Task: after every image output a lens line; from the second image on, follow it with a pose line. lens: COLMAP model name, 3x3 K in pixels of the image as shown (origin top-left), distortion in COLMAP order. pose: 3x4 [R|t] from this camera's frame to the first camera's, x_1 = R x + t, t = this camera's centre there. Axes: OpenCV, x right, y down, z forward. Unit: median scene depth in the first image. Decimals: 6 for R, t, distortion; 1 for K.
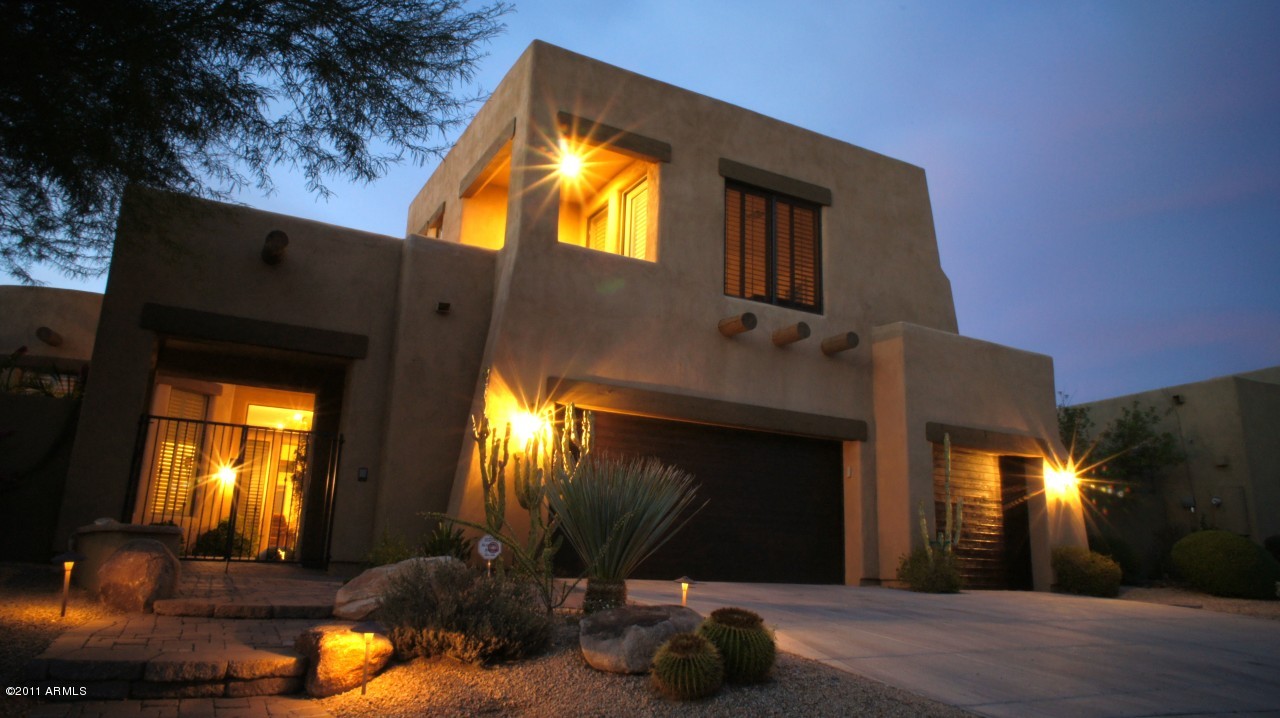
lens RADIAL K [[860.8, 0, 640.8], [0, 860.8, 359.2], [0, 0, 1]] dist [-0.031717, 0.001817]
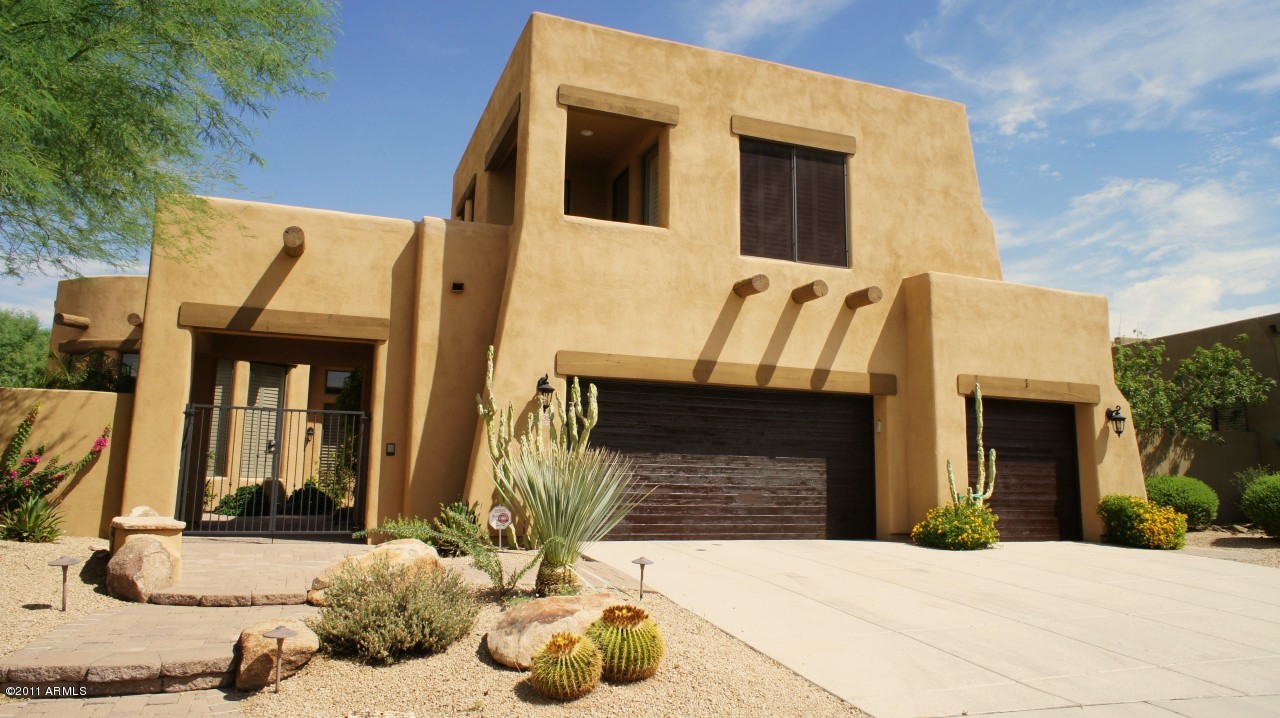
lens RADIAL K [[860.8, 0, 638.0], [0, 860.8, 361.5], [0, 0, 1]] dist [-0.031717, 0.001817]
pose [[0.990964, -0.038366, -0.128526, 0.101632], [0.048553, 0.995842, 0.077084, -0.034901], [0.125034, -0.082628, 0.988706, -0.008178]]
